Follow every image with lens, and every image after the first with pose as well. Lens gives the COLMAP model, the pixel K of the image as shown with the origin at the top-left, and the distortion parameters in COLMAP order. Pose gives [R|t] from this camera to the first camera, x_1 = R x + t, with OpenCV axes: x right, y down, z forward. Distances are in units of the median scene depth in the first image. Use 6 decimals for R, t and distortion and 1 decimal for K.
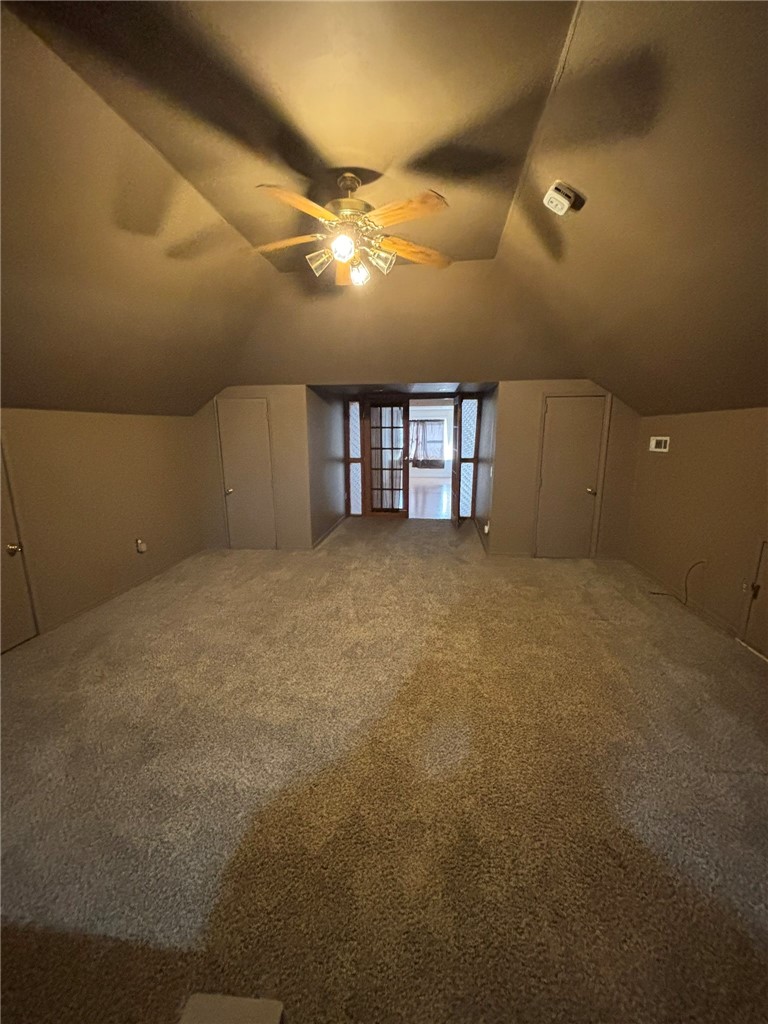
lens RADIAL K [[407.5, 0, 385.0], [0, 407.5, 513.3], [0, 0, 1]] dist [0.003125, -0.000160]
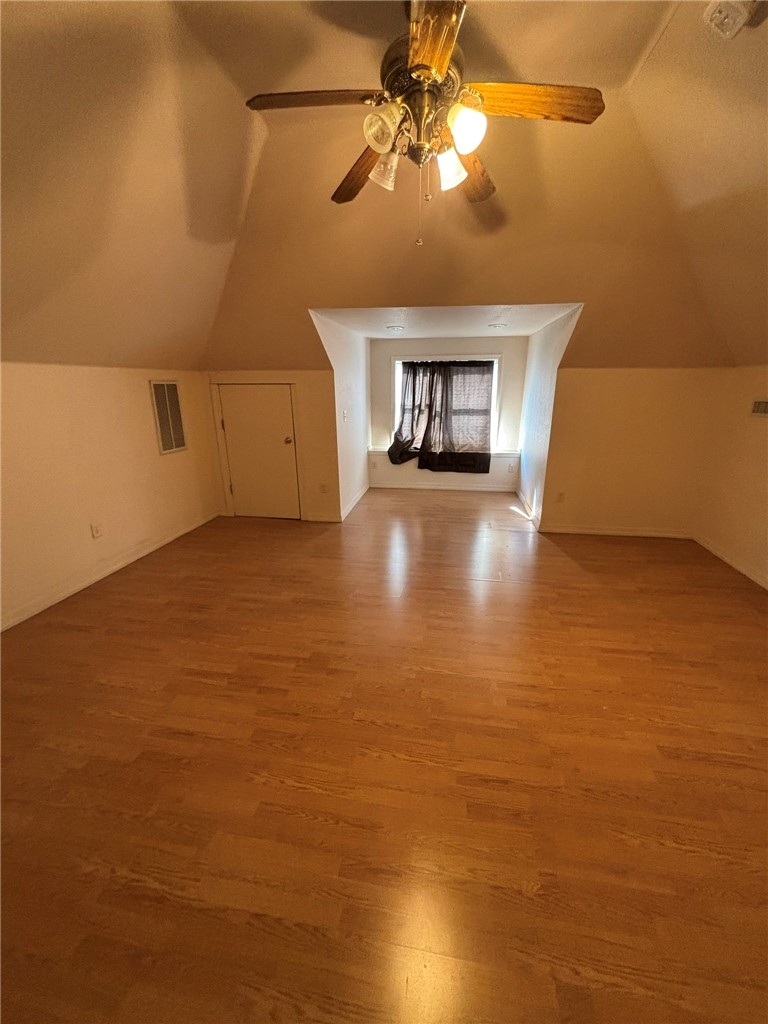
lens RADIAL K [[407.5, 0, 386.5], [0, 407.5, 513.6], [0, 0, 1]] dist [0.003125, -0.000160]
pose [[0.999595, 0.020547, -0.019703, 0.041389], [-0.018696, 0.995776, 0.089892, -0.102973], [0.021467, -0.089487, 0.995757, 0.540188]]
